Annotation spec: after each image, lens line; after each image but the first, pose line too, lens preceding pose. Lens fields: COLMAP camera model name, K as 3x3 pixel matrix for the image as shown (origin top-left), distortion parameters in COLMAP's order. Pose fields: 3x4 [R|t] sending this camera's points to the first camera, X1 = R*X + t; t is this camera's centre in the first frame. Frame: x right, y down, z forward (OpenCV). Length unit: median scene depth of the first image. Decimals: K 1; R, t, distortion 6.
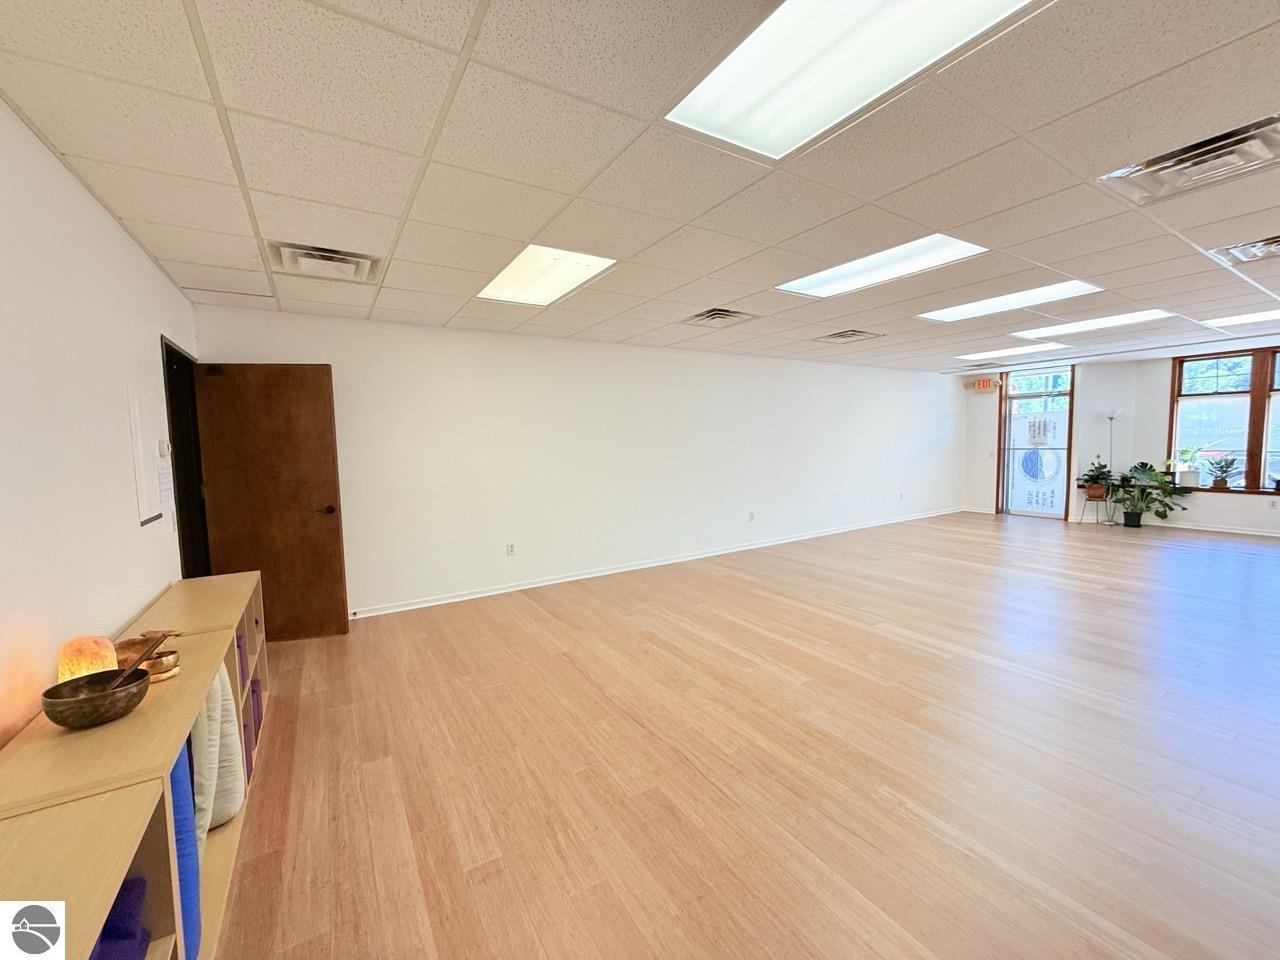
lens RADIAL K [[513.6, 0, 643.2], [0, 513.6, 477.2], [0, 0, 1]] dist [-0.001327, -0.000513]
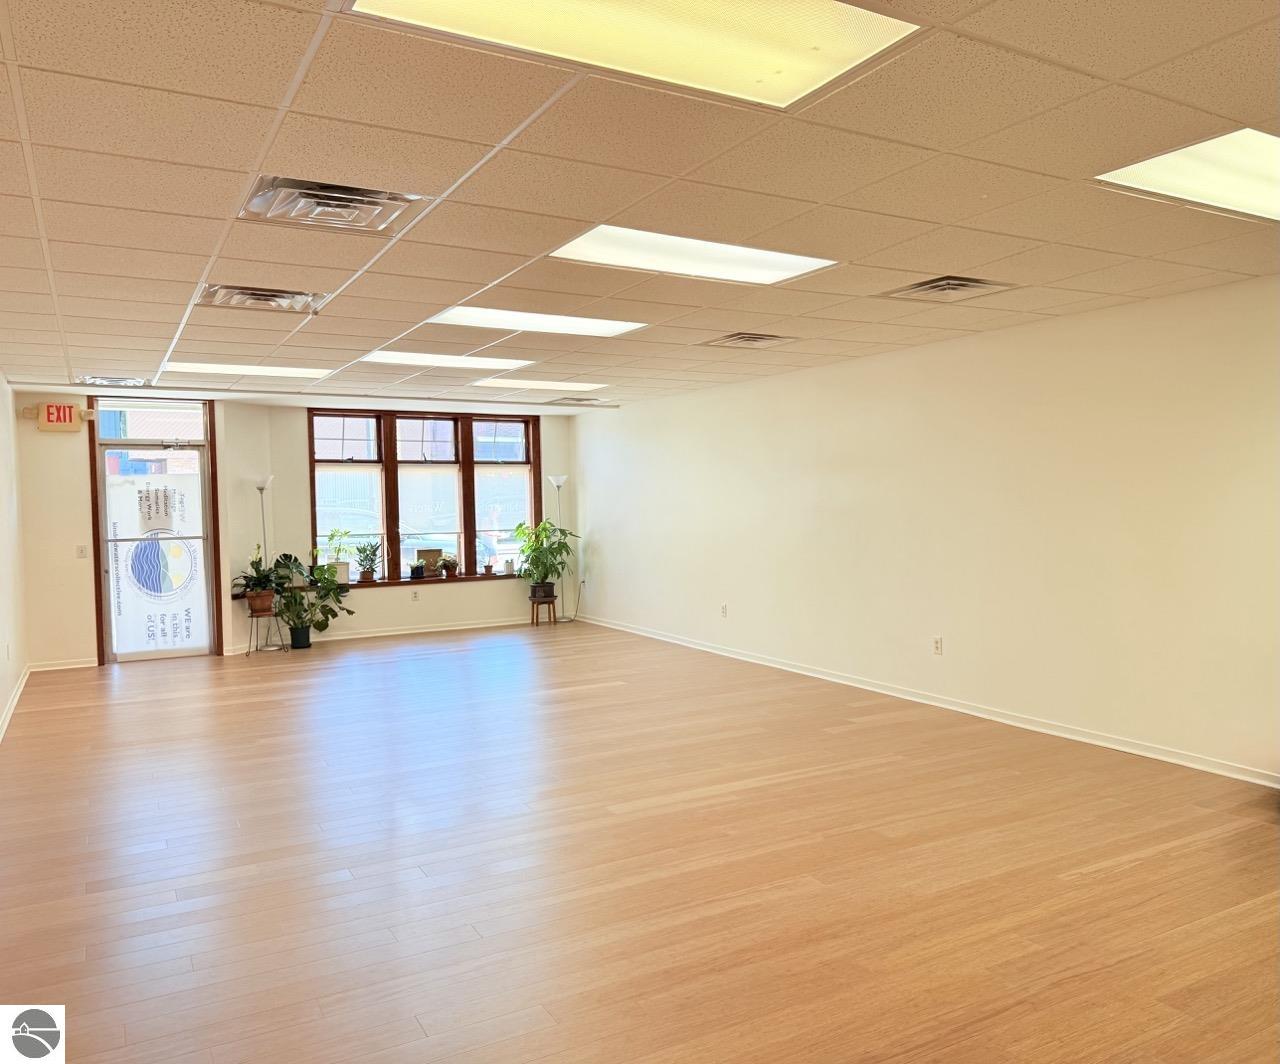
lens RADIAL K [[1043.6, 0, 638.6], [0, 1043.6, 529.8], [0, 0, 1]] dist [0.036950, -0.049892]
pose [[0.024346, -0.008378, 0.999668, -0.461537], [0.087895, 0.996110, 0.006207, -0.031126], [-0.995832, 0.087715, 0.024988, 0.531213]]
